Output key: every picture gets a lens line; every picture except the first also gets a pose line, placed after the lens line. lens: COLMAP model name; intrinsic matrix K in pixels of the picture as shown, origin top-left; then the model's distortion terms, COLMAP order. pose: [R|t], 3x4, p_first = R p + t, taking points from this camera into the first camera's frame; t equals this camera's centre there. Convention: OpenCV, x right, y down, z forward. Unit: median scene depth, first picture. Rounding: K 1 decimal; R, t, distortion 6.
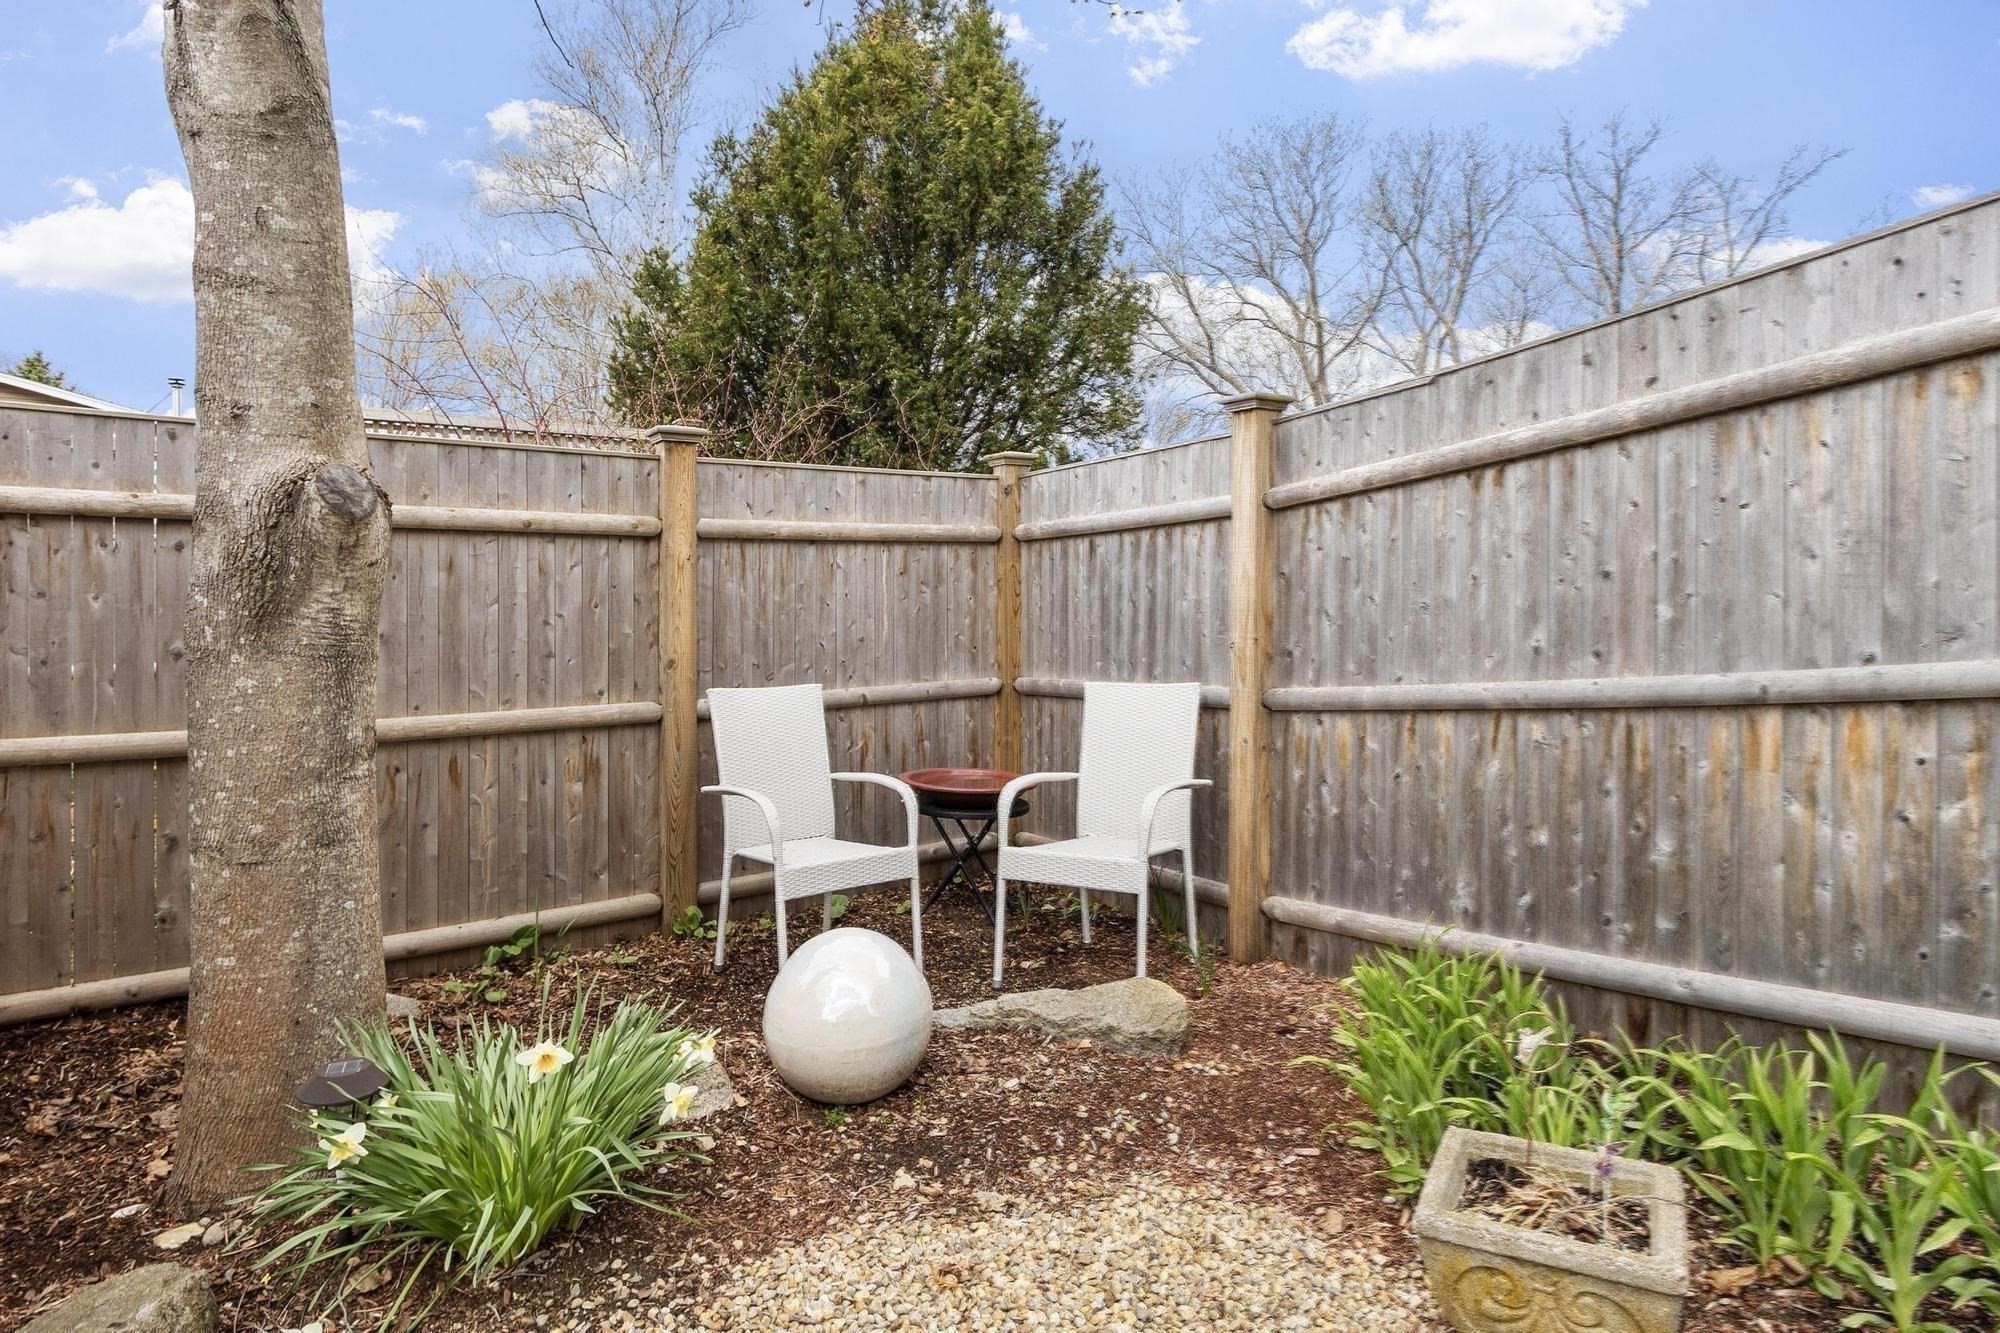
lens RADIAL K [[1120.9, 0, 969.4], [0, 1120.9, 633.6], [0, 0, 1]] dist [-0.002382, 0.000426]
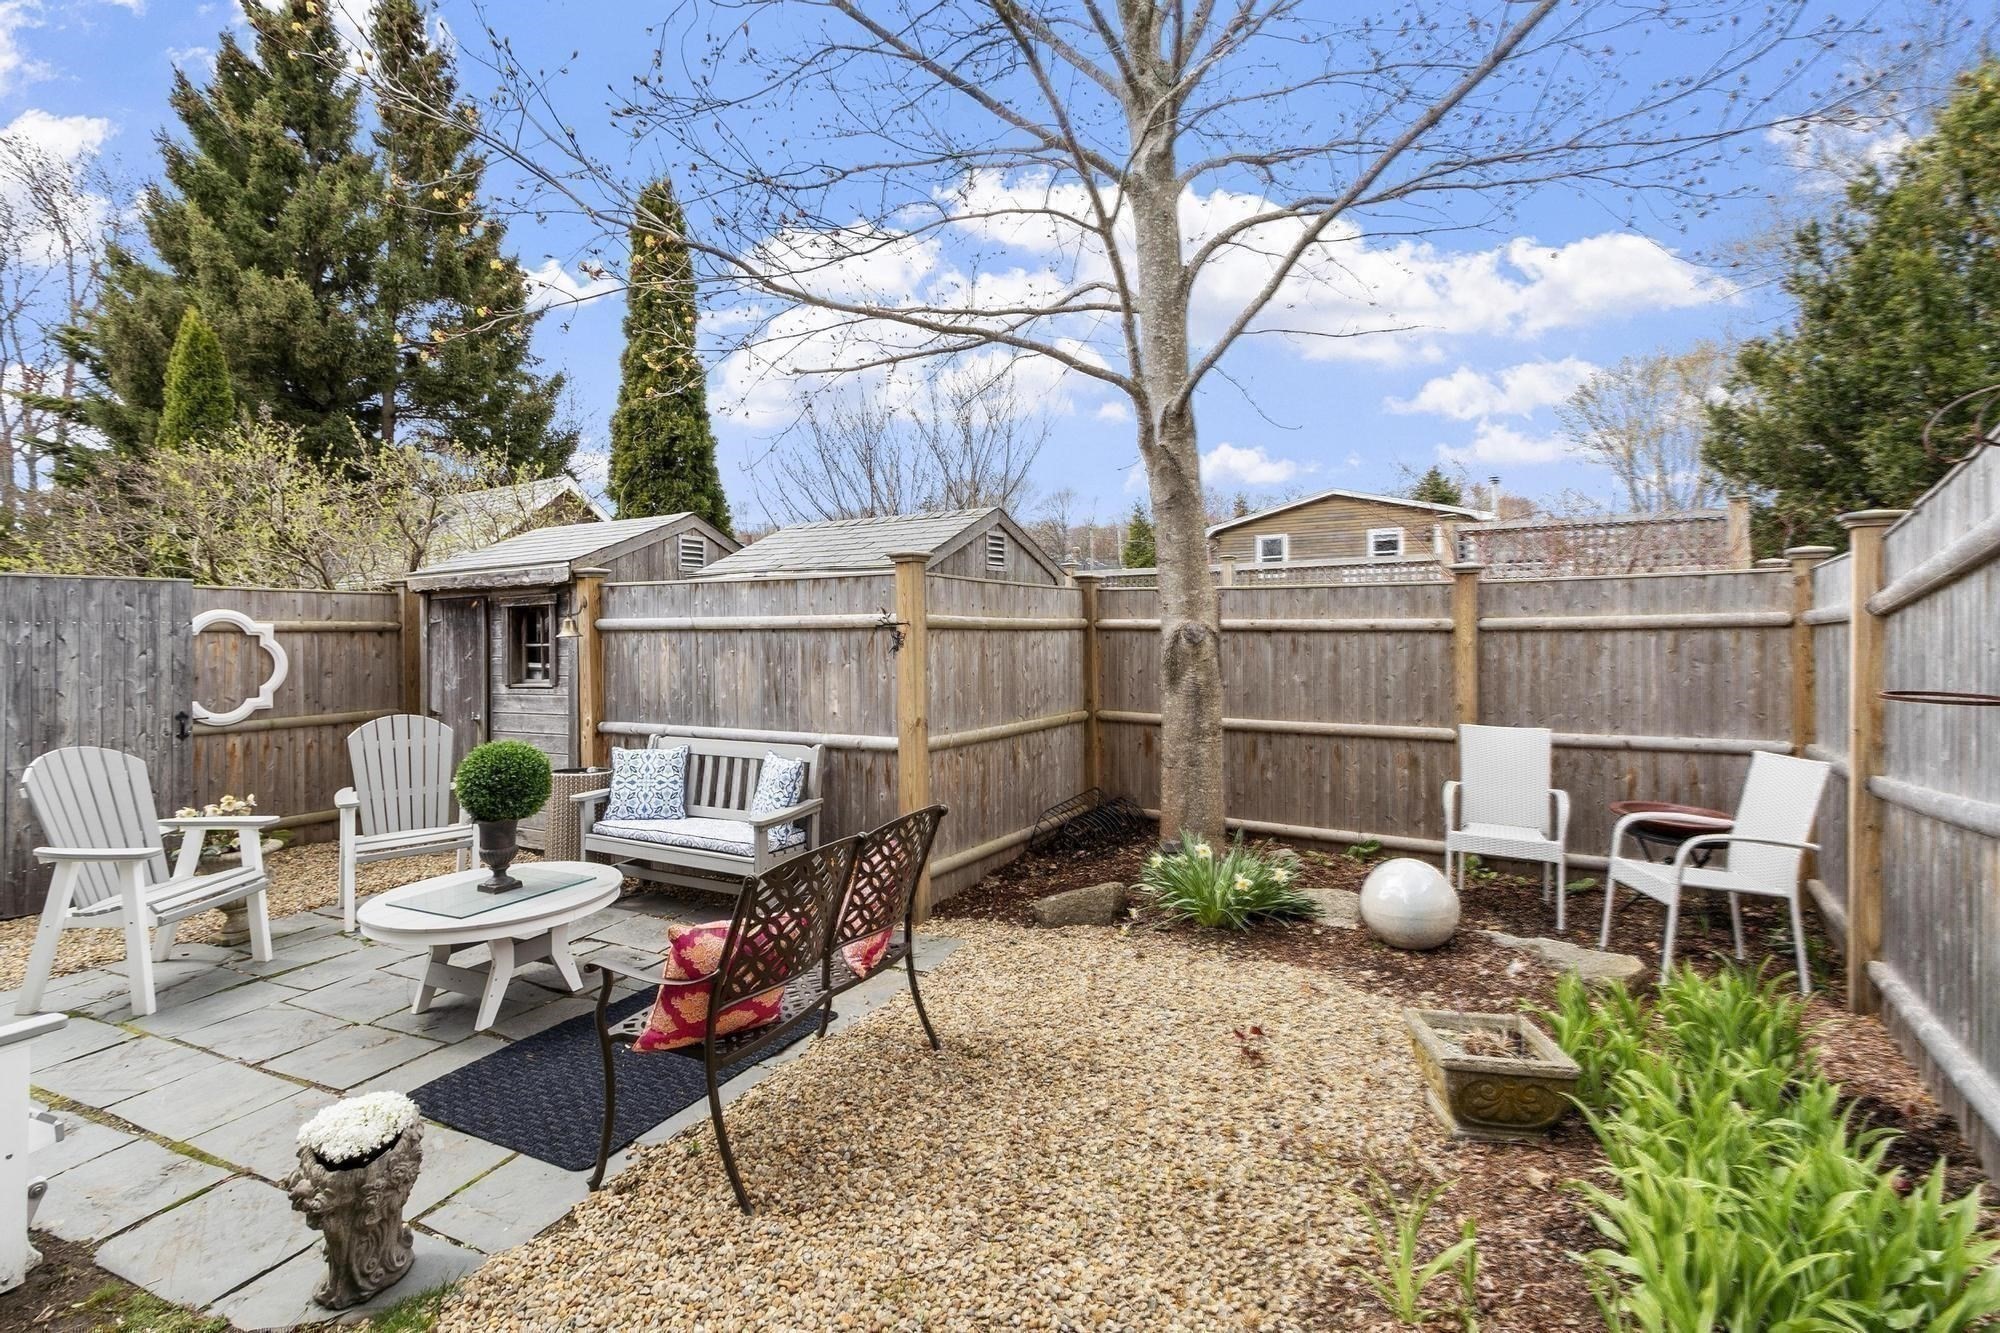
lens RADIAL K [[874.5, 0, 982.2], [0, 874.5, 658.6], [0, 0, 1]] dist [0.001383, -0.000190]
pose [[0.369524, 0.034311, -0.928587, 0.697116], [-0.022994, 0.999350, 0.027775, -0.065973], [0.928936, 0.011088, 0.370073, -0.145619]]
